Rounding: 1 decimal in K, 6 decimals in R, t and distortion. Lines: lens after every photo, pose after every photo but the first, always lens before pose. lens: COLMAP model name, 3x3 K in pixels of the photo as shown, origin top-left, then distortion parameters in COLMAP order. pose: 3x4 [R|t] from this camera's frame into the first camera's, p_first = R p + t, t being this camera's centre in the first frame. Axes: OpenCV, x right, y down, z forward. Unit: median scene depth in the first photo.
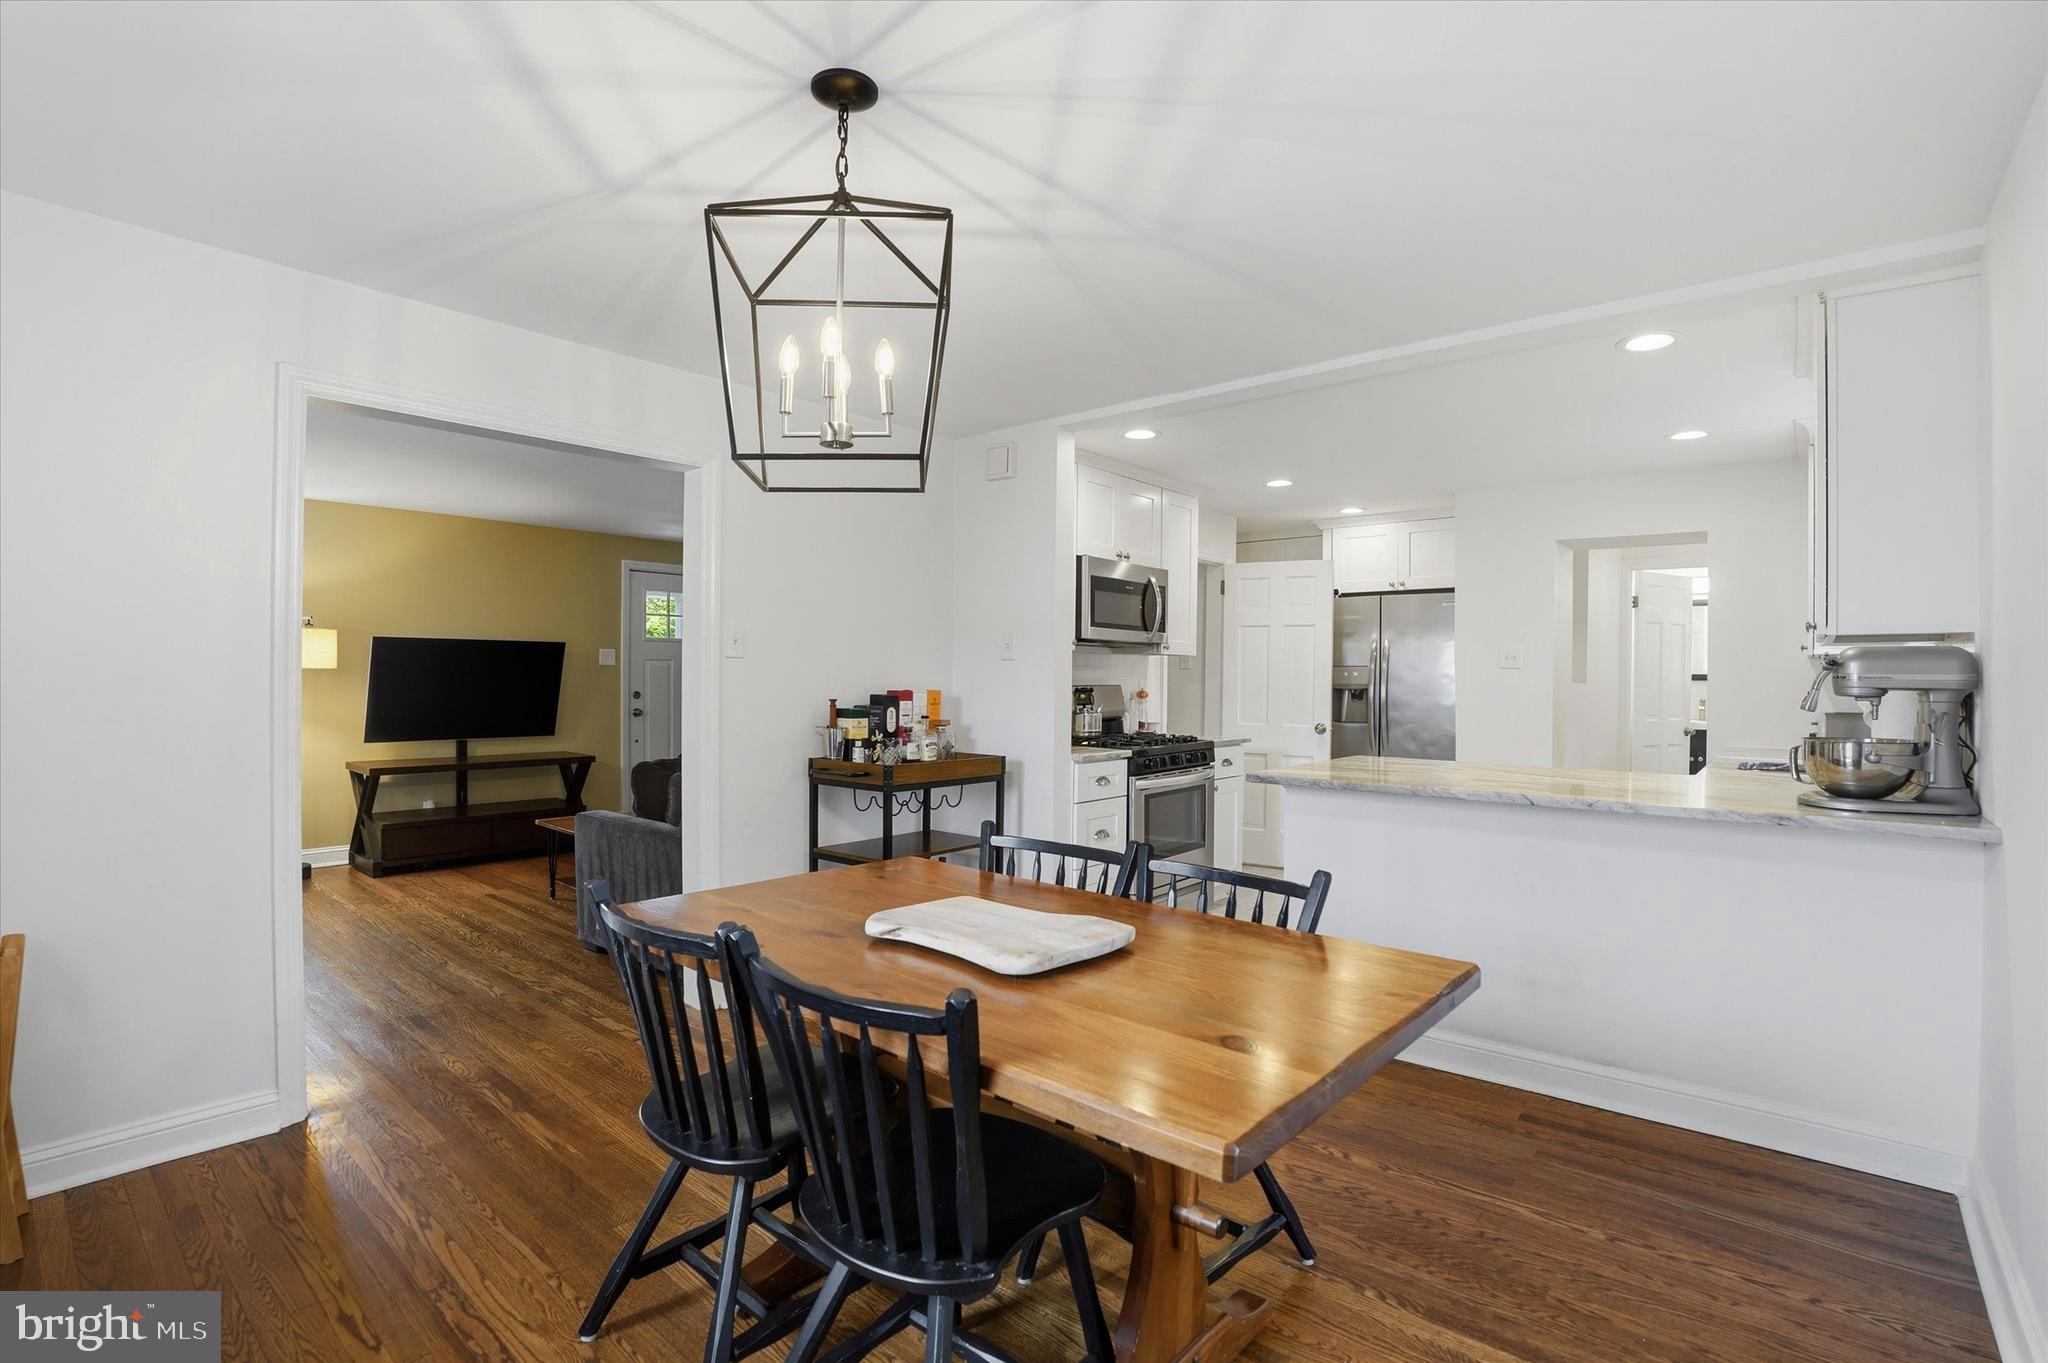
lens RADIAL K [[940.2, 0, 1031.9], [0, 940.2, 682.3], [0, 0, 1]] dist [-0.026979, 0.000739]
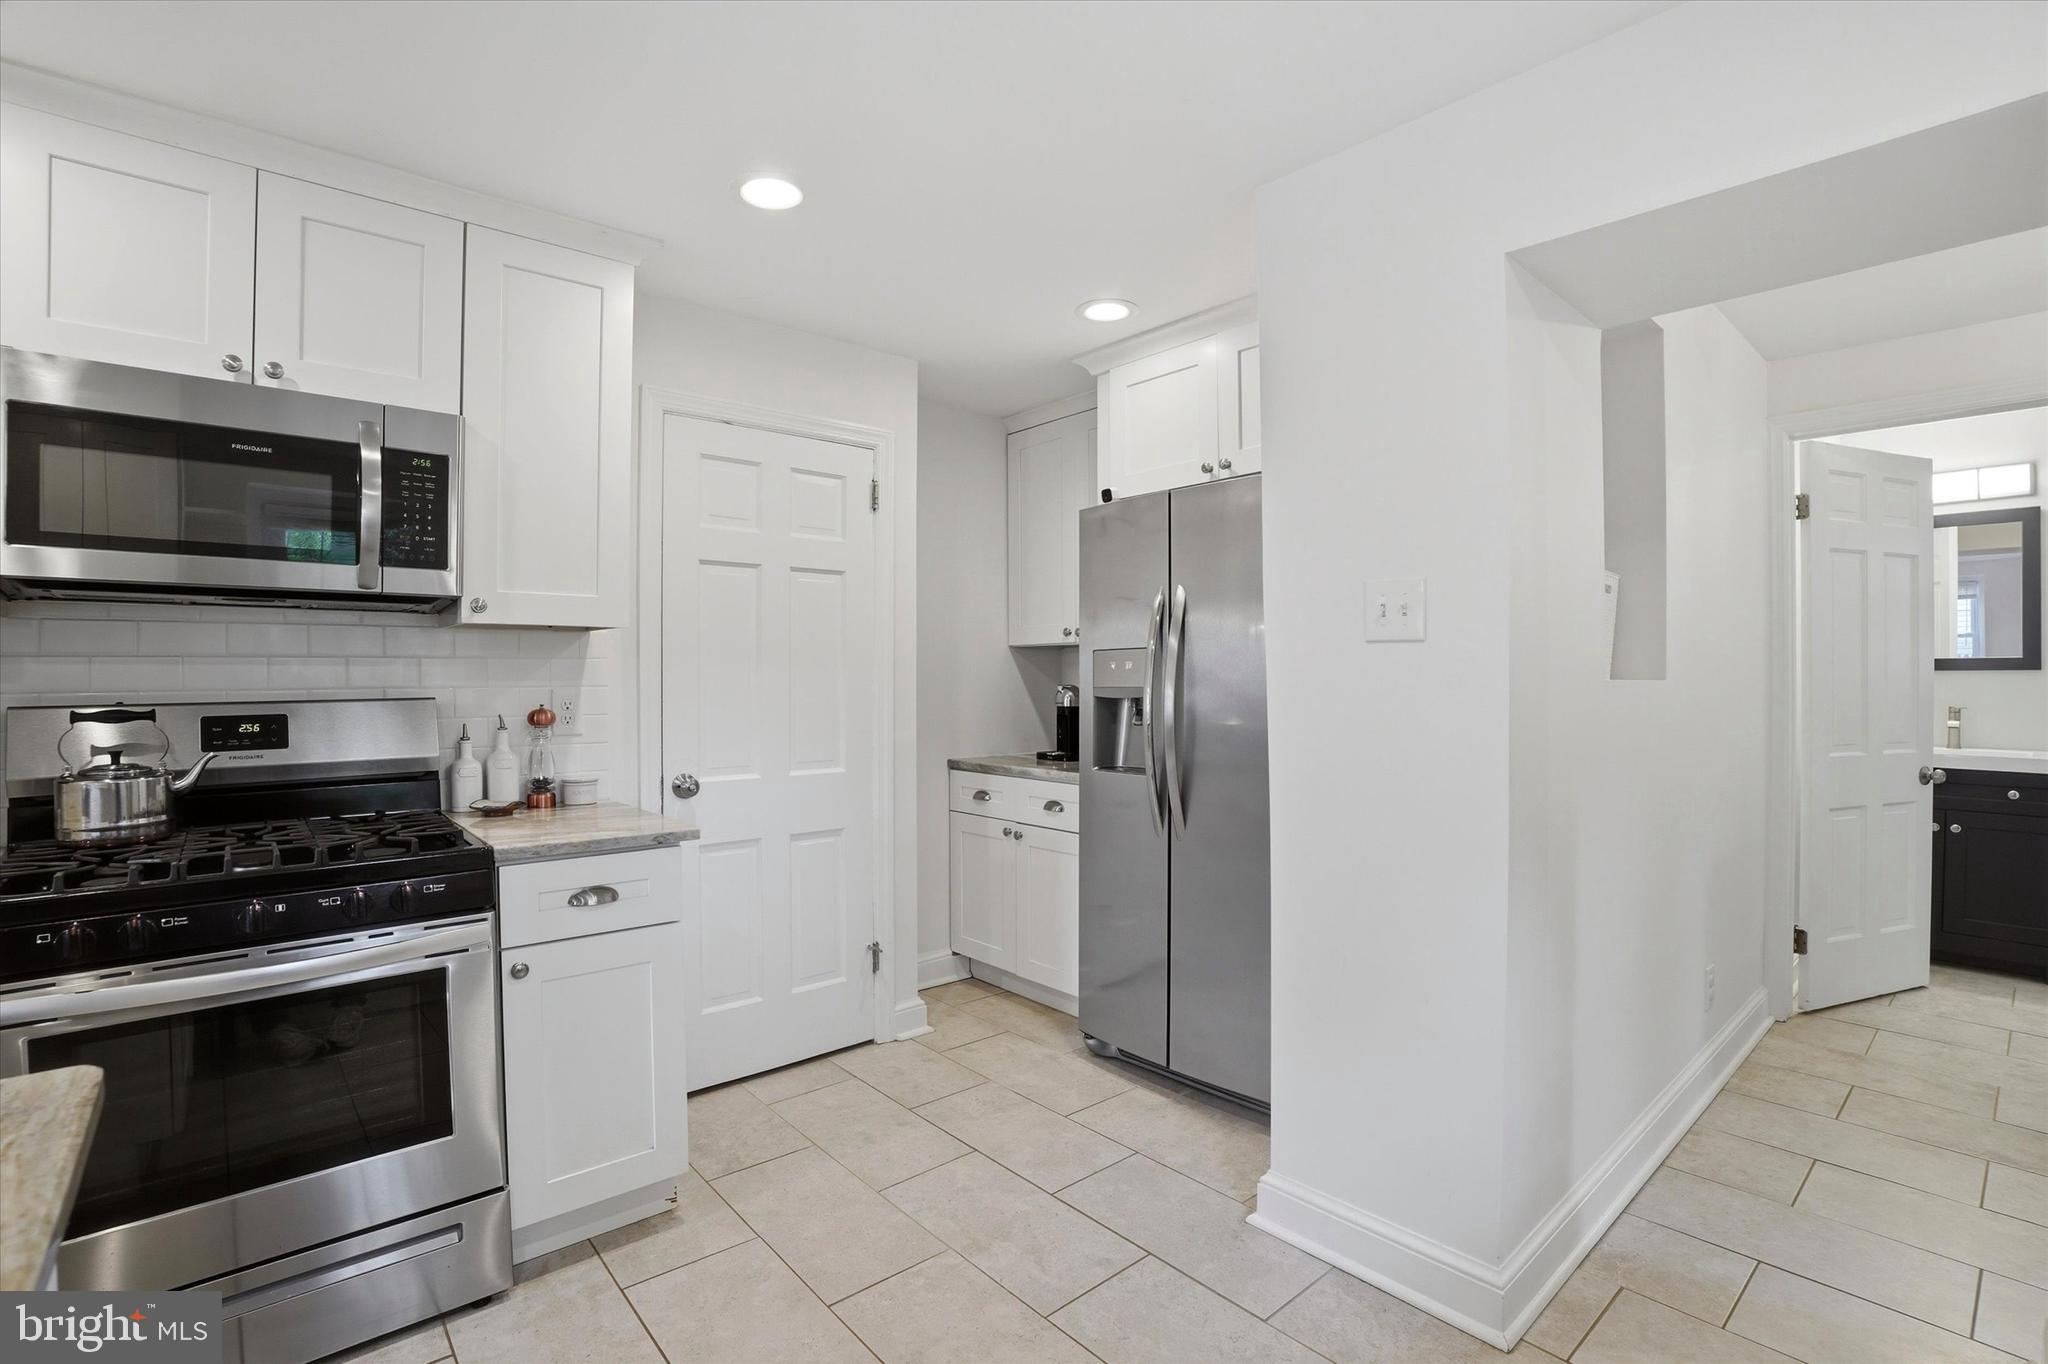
lens RADIAL K [[940.2, 0, 1018.0], [0, 940.2, 671.8], [0, 0, 1]] dist [-0.026979, 0.000739]
pose [[0.988295, -0.008780, -0.152302, 0.314518], [0.008300, 0.999958, -0.003787, -0.003849], [0.152329, 0.002479, 0.988327, 0.460286]]
